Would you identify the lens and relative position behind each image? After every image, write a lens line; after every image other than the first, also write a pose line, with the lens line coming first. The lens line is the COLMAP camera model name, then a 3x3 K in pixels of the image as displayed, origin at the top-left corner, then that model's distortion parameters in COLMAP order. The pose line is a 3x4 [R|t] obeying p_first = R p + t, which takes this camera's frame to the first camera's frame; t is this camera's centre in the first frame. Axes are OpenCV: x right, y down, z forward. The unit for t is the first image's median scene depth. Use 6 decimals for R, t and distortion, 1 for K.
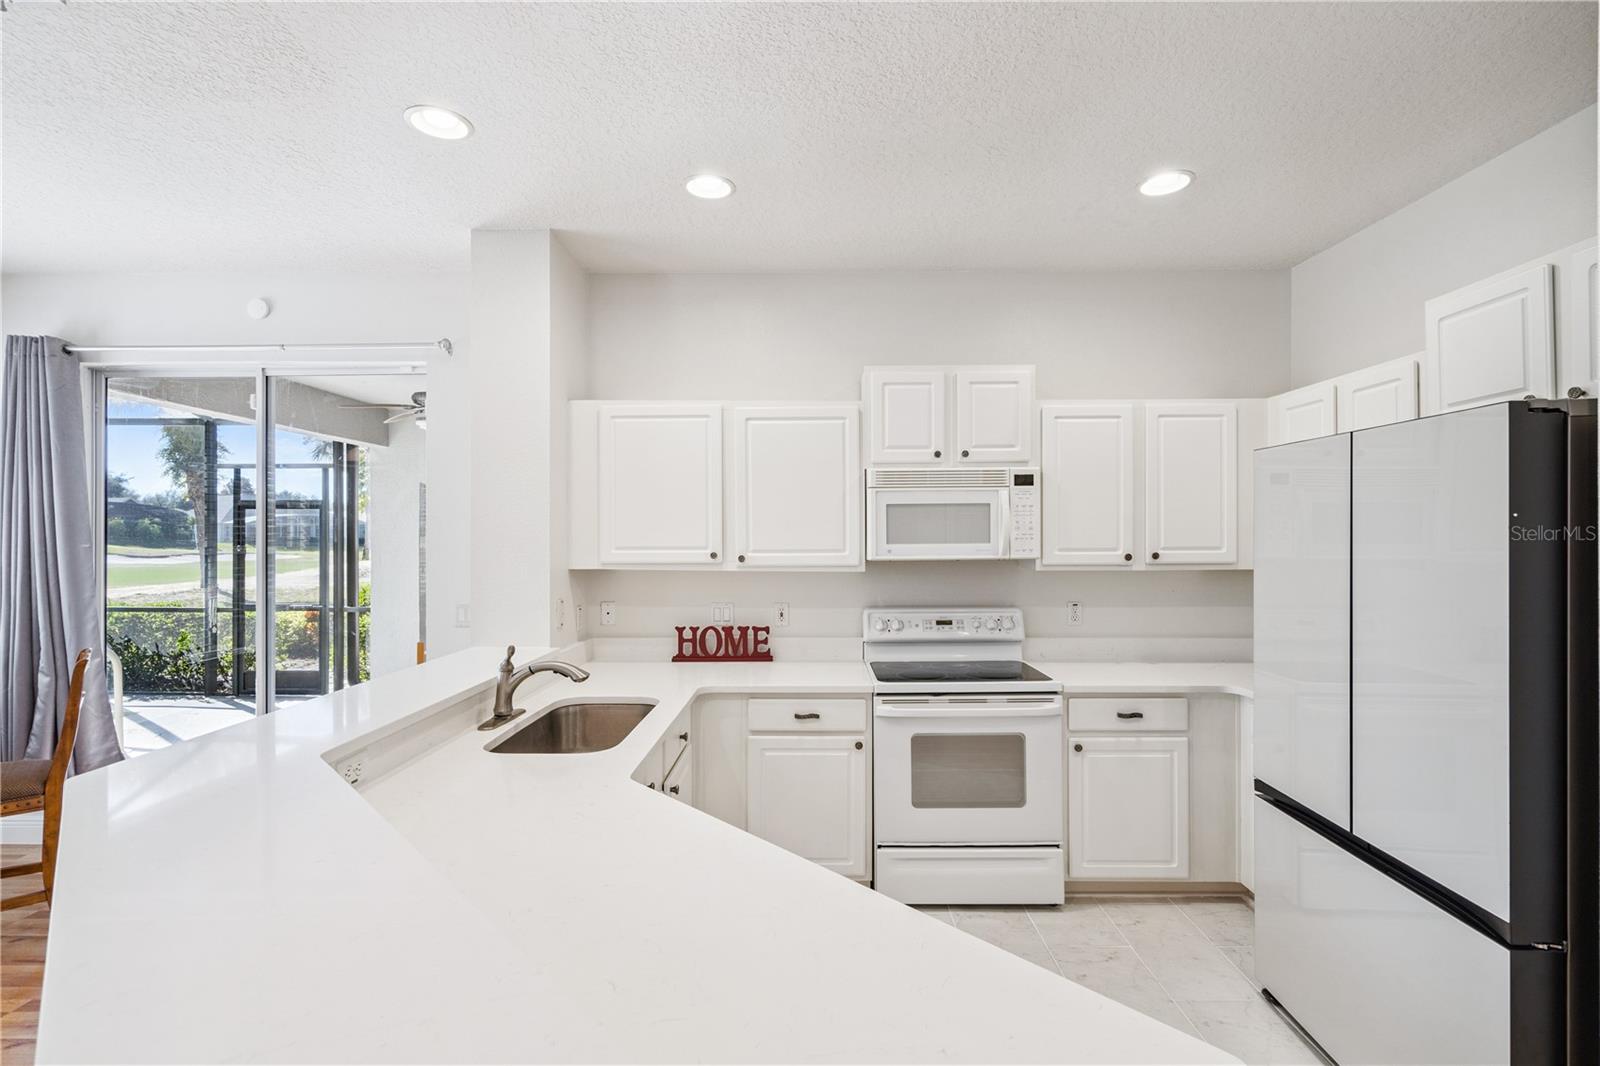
lens RADIAL K [[740.2, 0, 804.2], [0, 740.2, 531.7], [0, 0, 1]] dist [-0.000003, 0.000296]
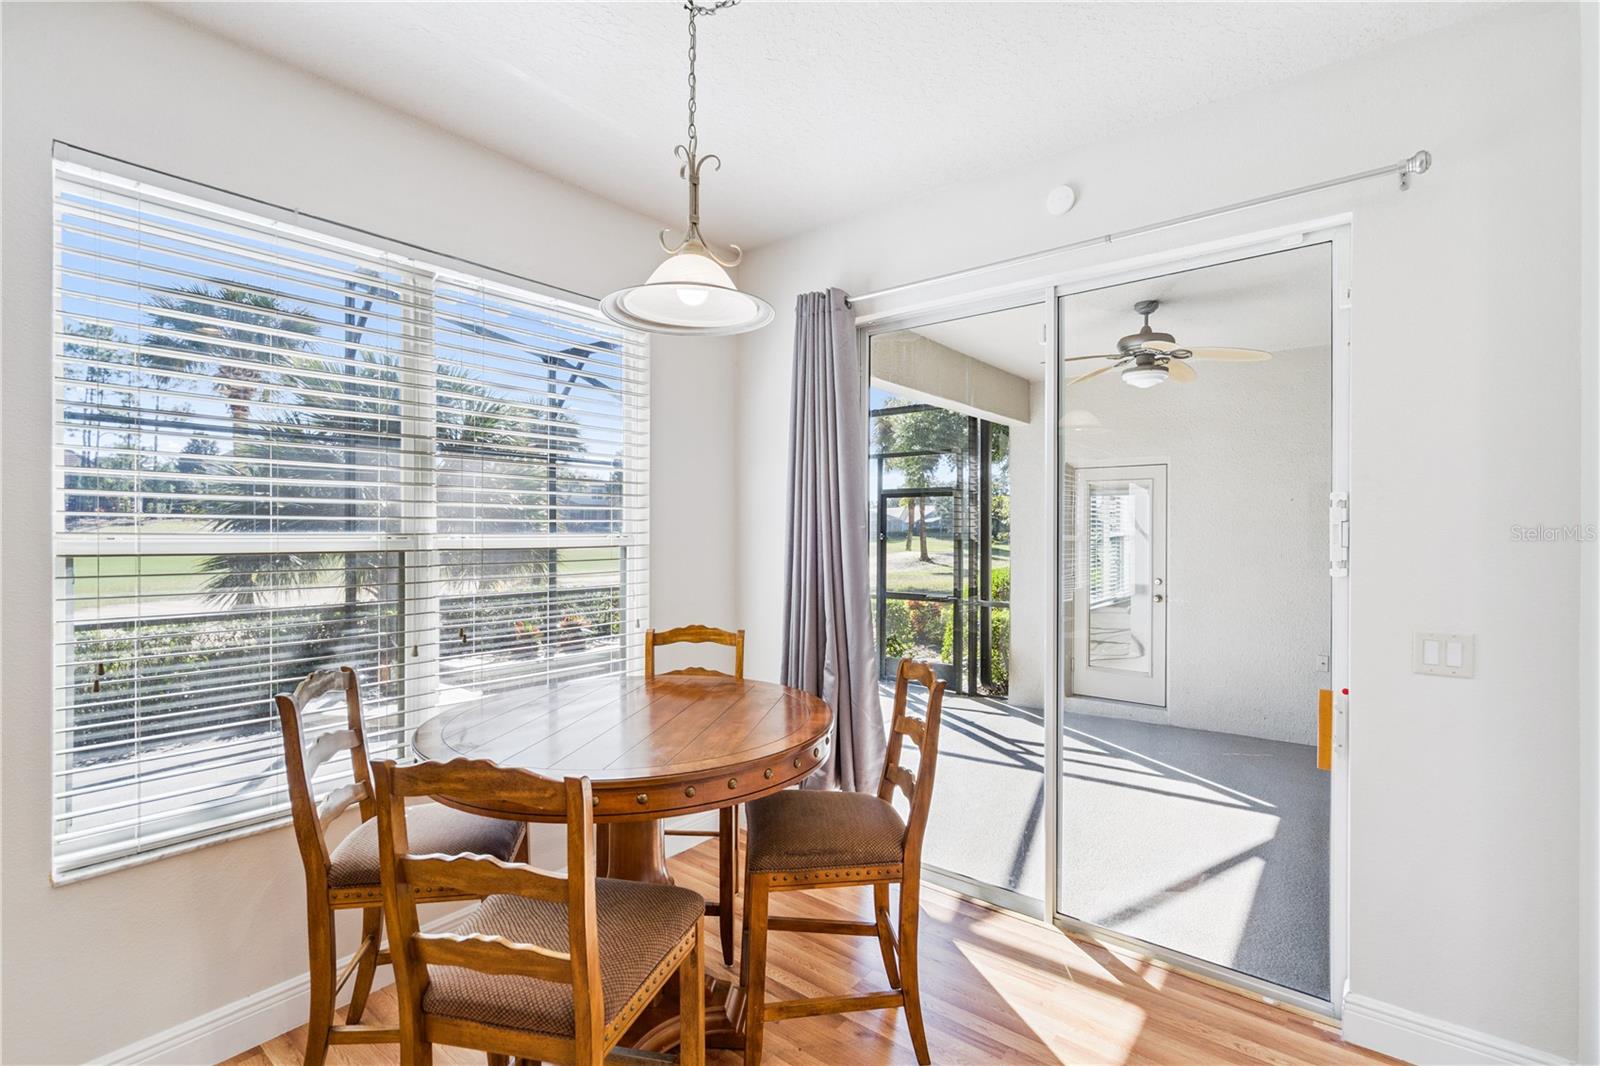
lens RADIAL K [[740.2, 0, 804.2], [0, 740.2, 531.7], [0, 0, 1]] dist [-0.000003, 0.000296]
pose [[0.794018, 0.004610, -0.607877, -0.538135], [-0.000120, 0.999972, 0.007428, 0.019444], [0.607895, -0.005825, 0.793996, 0.295601]]
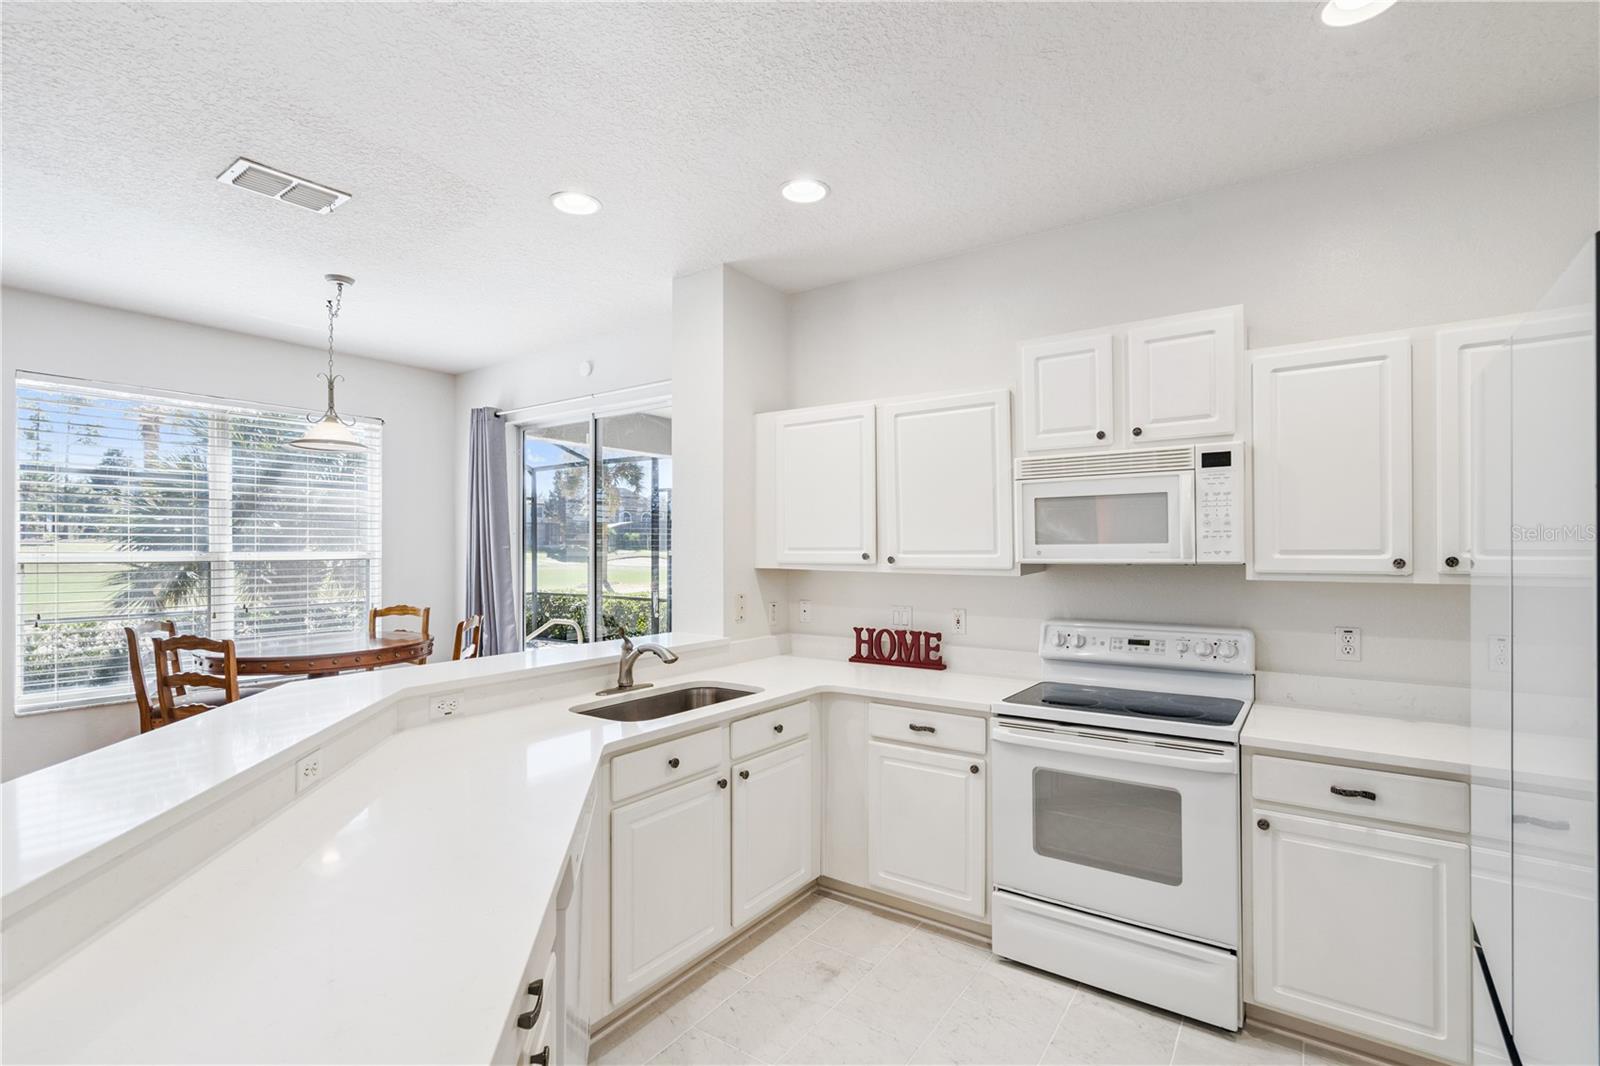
lens RADIAL K [[744.3, 0, 802.5], [0, 744.3, 542.2], [0, 0, 1]] dist [0.002219, 0.000545]
pose [[0.823340, -0.003575, -0.567538, 0.371123], [0.003021, 0.999994, -0.001917, 0.014602], [0.567541, -0.000136, 0.823345, 0.129310]]
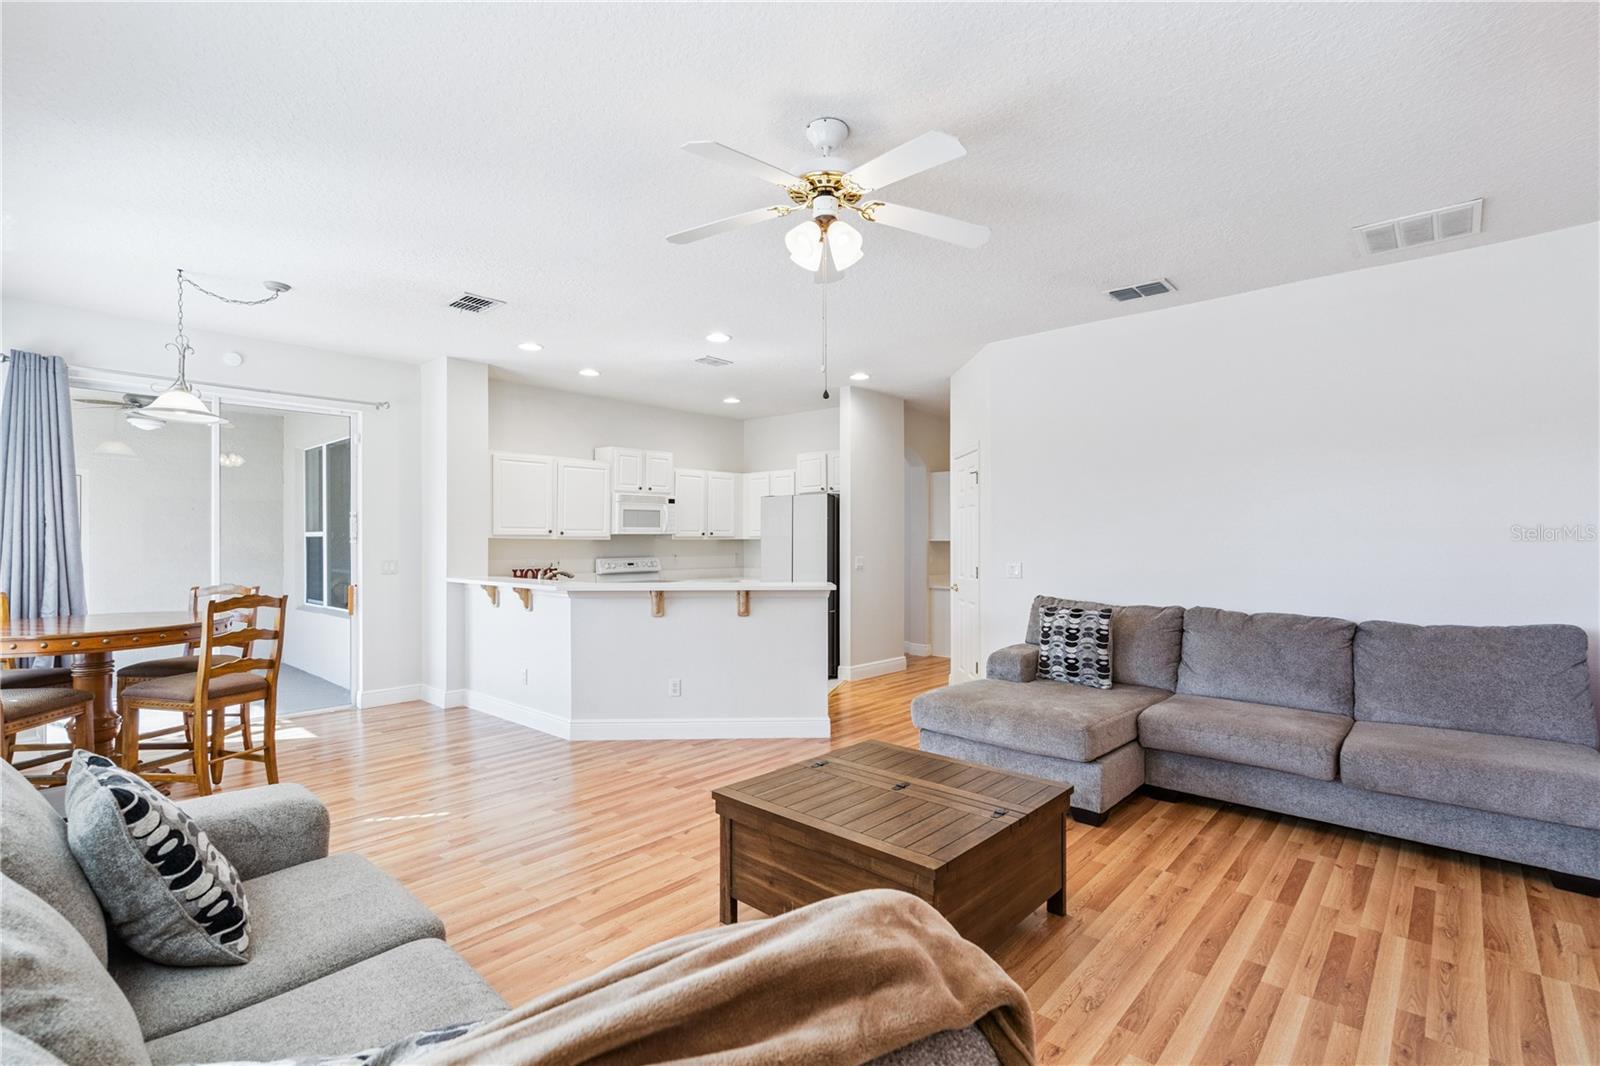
lens RADIAL K [[740.2, 0, 804.2], [0, 740.2, 531.7], [0, 0, 1]] dist [-0.000003, 0.000296]
pose [[0.652677, 0.012369, 0.757535, -1.206236], [-0.004279, 0.999911, -0.012640, 0.055981], [-0.757624, 0.005009, 0.652672, -0.866132]]
